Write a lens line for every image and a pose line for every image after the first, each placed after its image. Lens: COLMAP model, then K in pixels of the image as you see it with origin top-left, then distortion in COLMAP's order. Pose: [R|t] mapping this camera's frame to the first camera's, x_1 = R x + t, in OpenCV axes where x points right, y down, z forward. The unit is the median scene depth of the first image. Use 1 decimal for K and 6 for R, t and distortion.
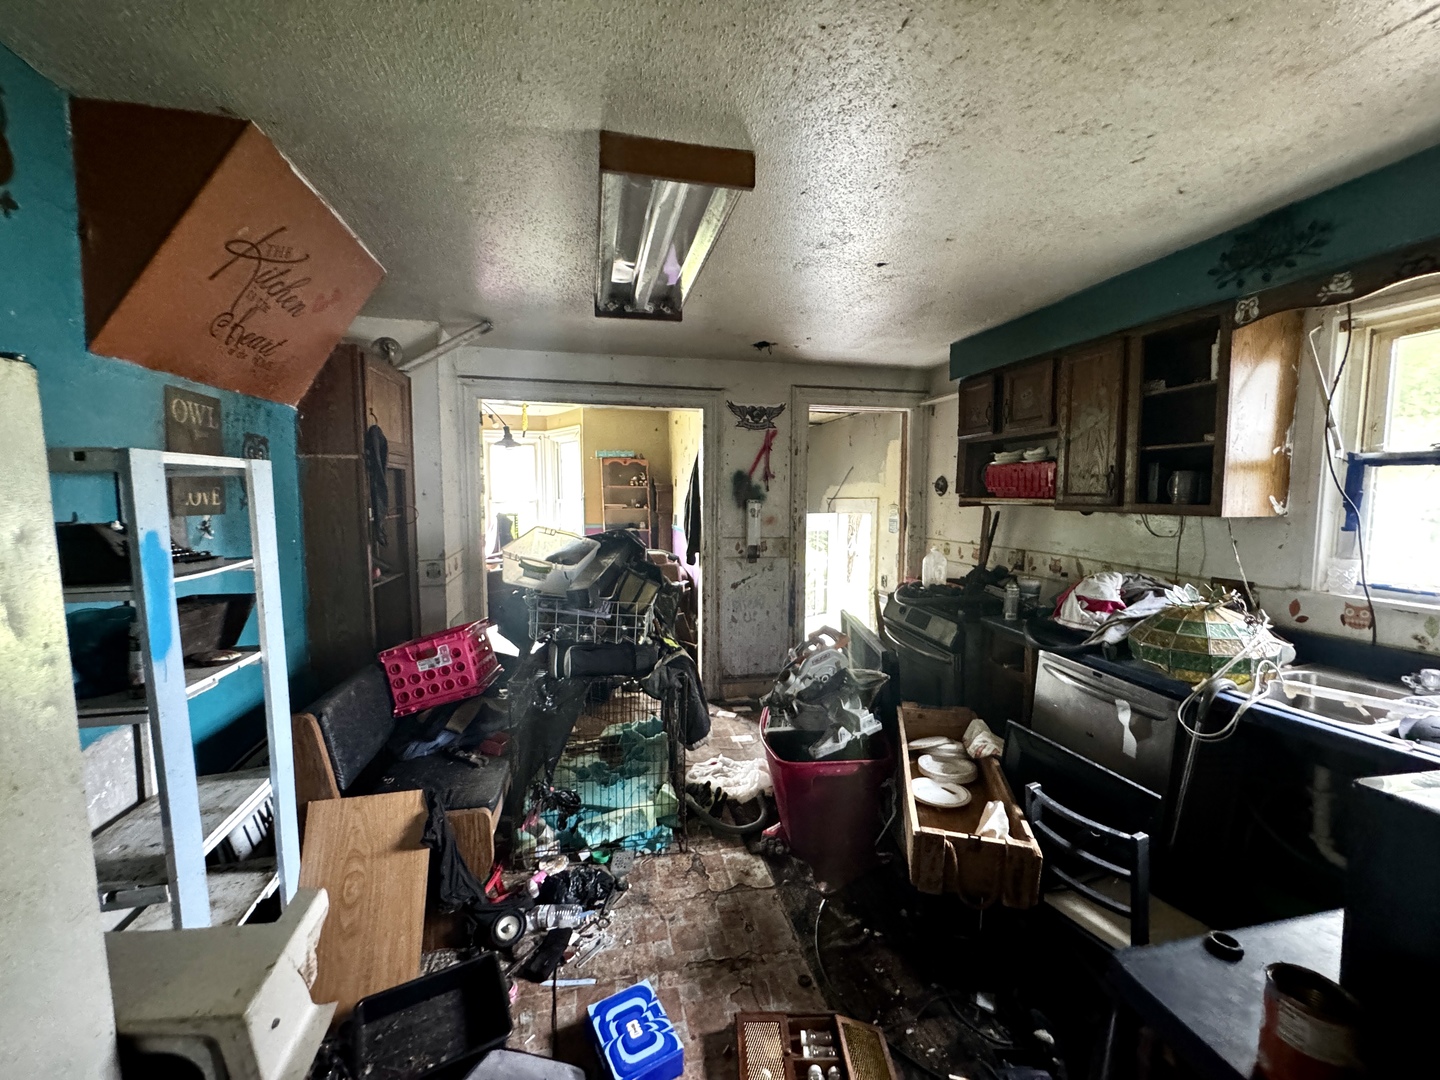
lens RADIAL K [[579.6, 0, 719.5], [0, 579.6, 539.5], [0, 0, 1]] dist [-0.000791, -0.000008]
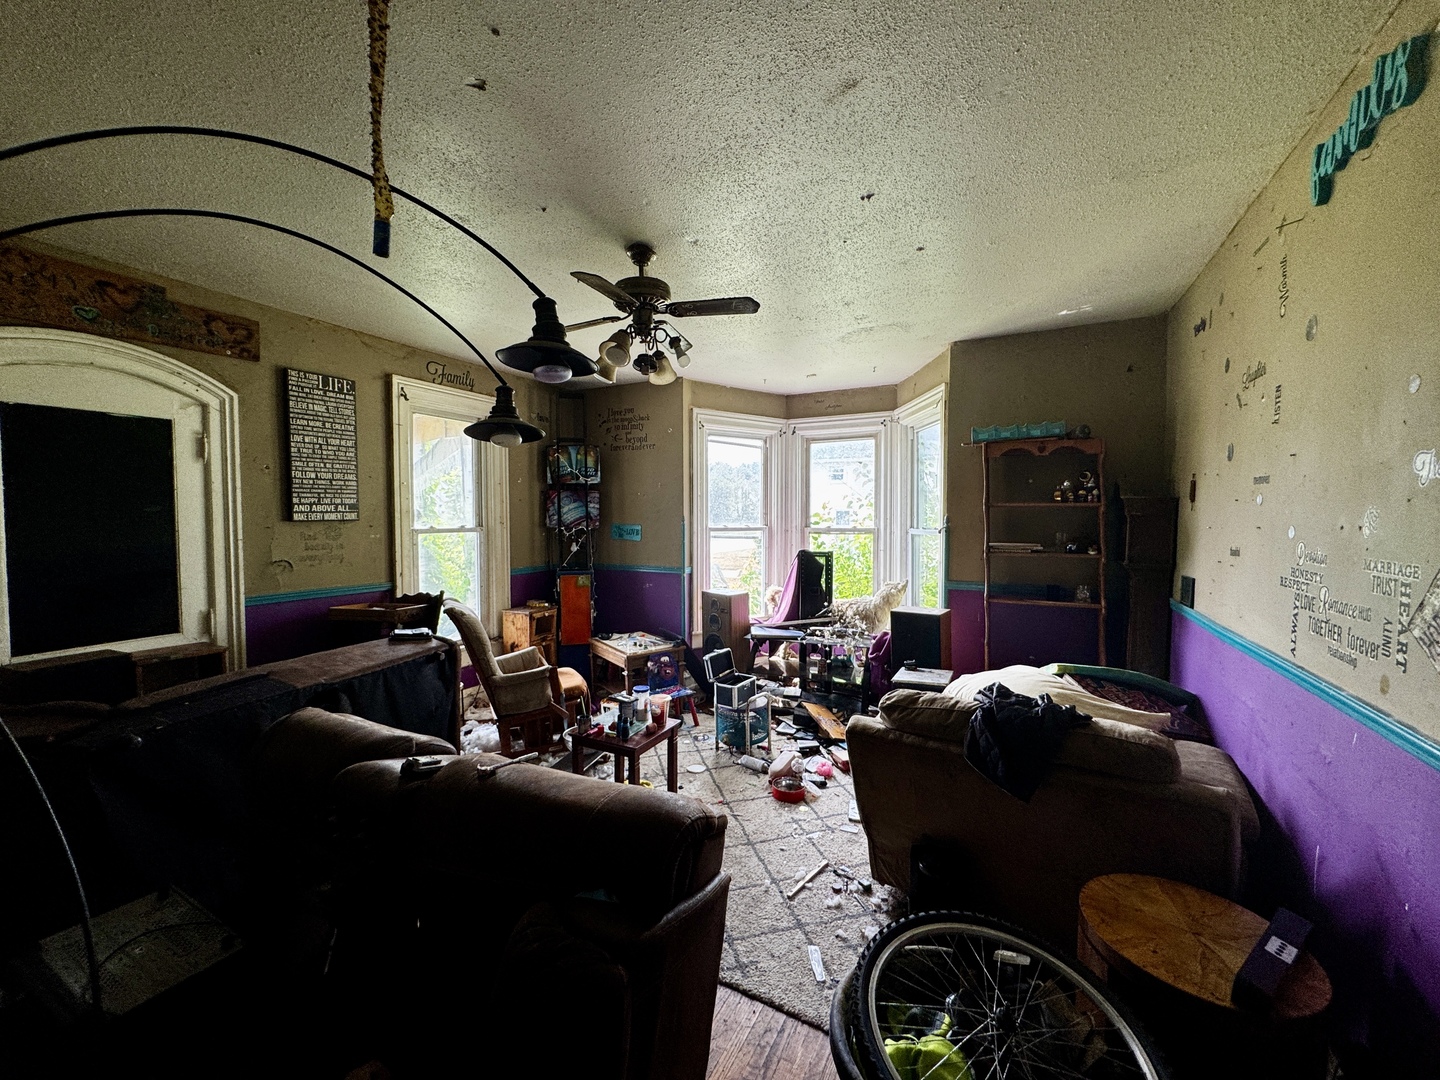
lens RADIAL K [[579.6, 0, 720.9], [0, 579.6, 536.9], [0, 0, 1]] dist [-0.000791, -0.000008]
pose [[0.756717, 0.018361, -0.653485, -0.057012], [-0.050882, 0.998227, -0.030873, -0.039083], [0.651760, 0.056613, 0.756310, 0.501875]]
